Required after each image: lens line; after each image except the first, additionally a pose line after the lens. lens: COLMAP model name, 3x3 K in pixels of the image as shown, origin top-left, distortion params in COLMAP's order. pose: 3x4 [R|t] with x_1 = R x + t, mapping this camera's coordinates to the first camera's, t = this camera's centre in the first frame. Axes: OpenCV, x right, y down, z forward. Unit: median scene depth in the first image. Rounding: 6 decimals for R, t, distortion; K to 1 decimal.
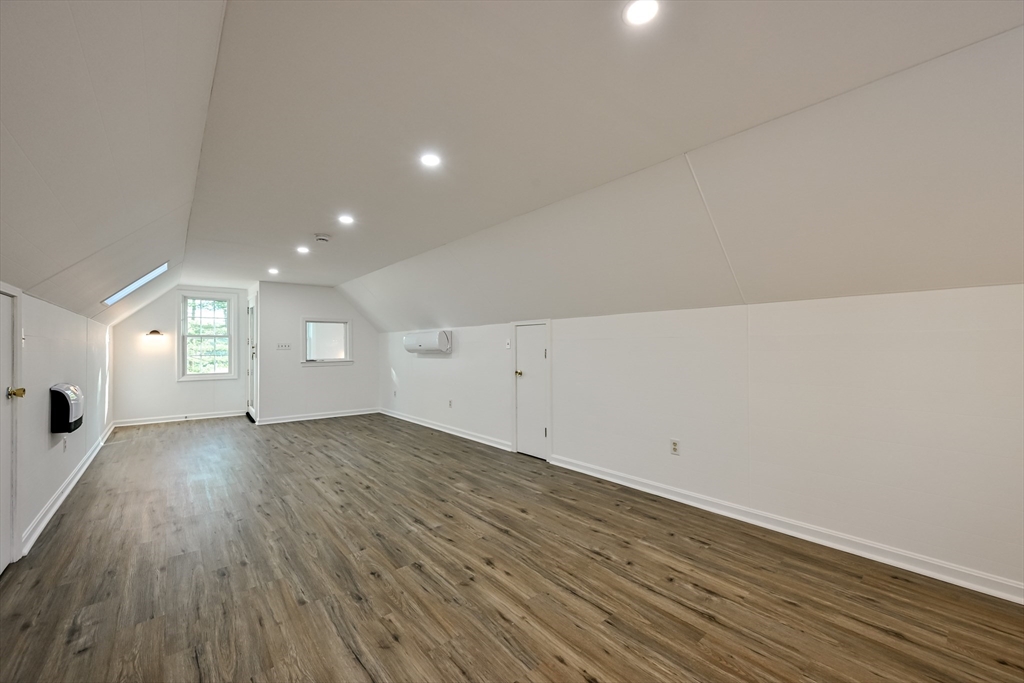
lens RADIAL K [[409.8, 0, 509.3], [0, 409.8, 345.0], [0, 0, 1]] dist [-0.001801, -0.000823]
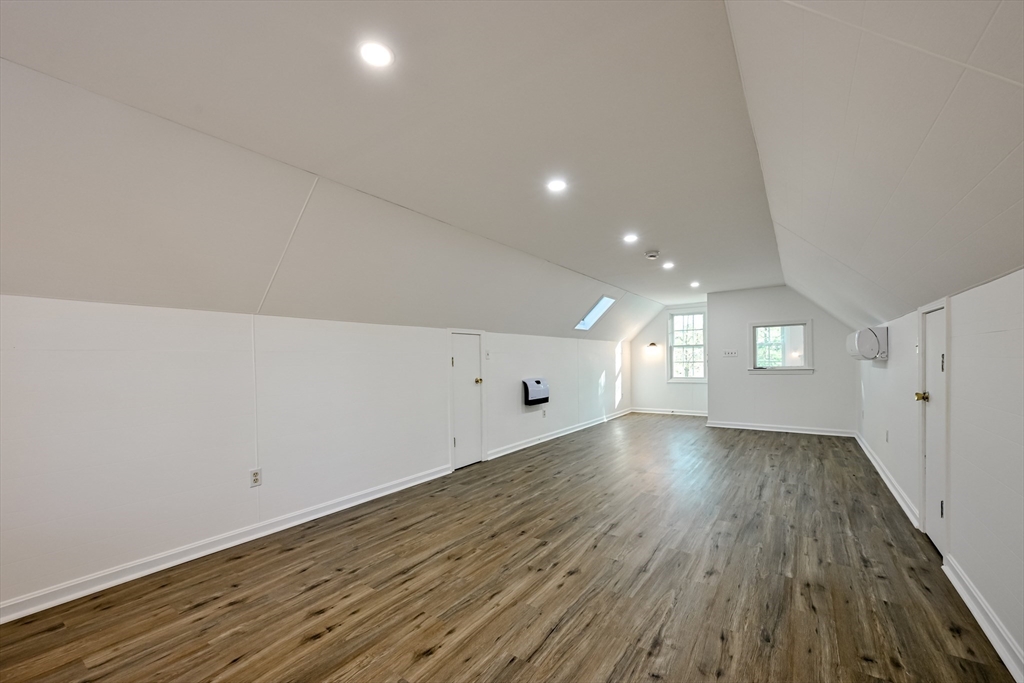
lens RADIAL K [[409.8, 0, 505.5], [0, 409.8, 363.9], [0, 0, 1]] dist [-0.001801, -0.000823]
pose [[0.257620, 0.008237, -0.966211, 0.685712], [0.023942, 0.999602, 0.014906, 0.001483], [0.965950, -0.026974, 0.257320, 0.470281]]
